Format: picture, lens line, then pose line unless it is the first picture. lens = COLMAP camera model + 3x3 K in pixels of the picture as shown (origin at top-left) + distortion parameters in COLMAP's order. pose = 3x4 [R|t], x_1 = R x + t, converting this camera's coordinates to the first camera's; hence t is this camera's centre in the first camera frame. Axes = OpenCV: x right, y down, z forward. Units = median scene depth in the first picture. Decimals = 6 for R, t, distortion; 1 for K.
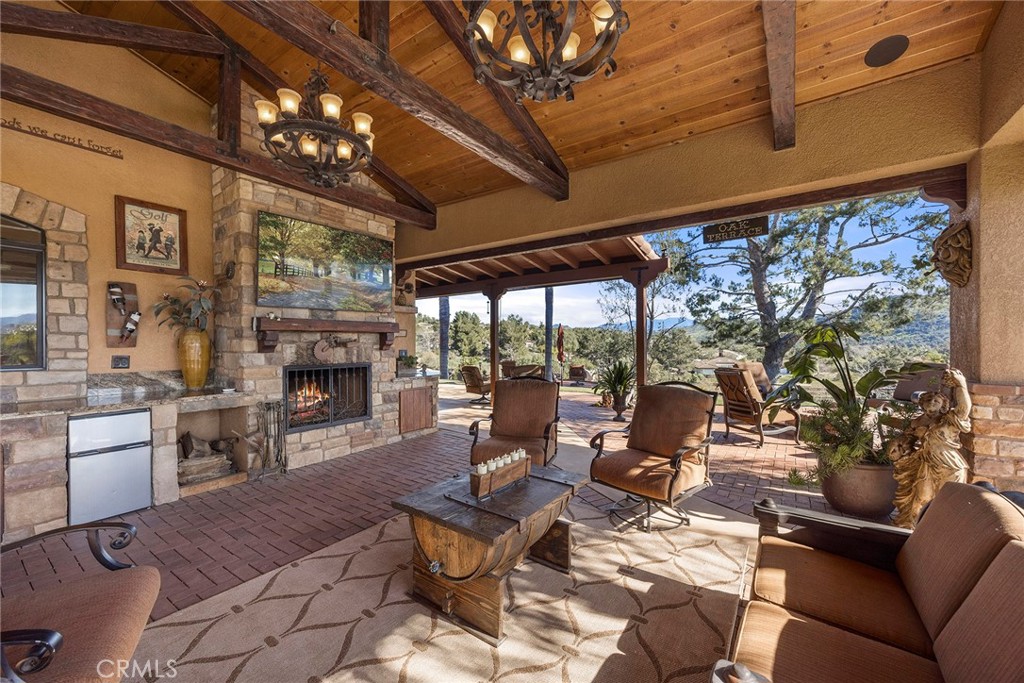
lens RADIAL K [[402.5, 0, 512.0], [0, 402.5, 341.5], [0, 0, 1]] dist [-0.001435, -0.000130]
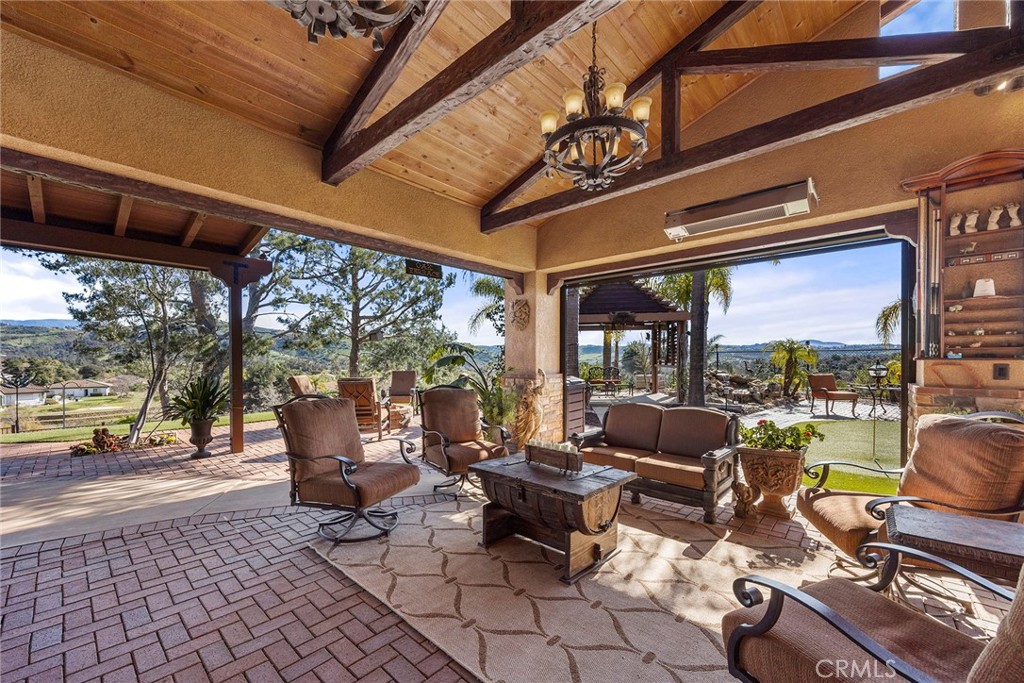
lens RADIAL K [[407.6, 0, 514.9], [0, 407.6, 361.0], [0, 0, 1]] dist [-0.006750, -0.000093]
pose [[0.120520, 0.002183, 0.992709, -1.061583], [-0.008888, 0.999960, -0.001120, 0.028446], [-0.992671, -0.008688, 0.120534, 0.801341]]
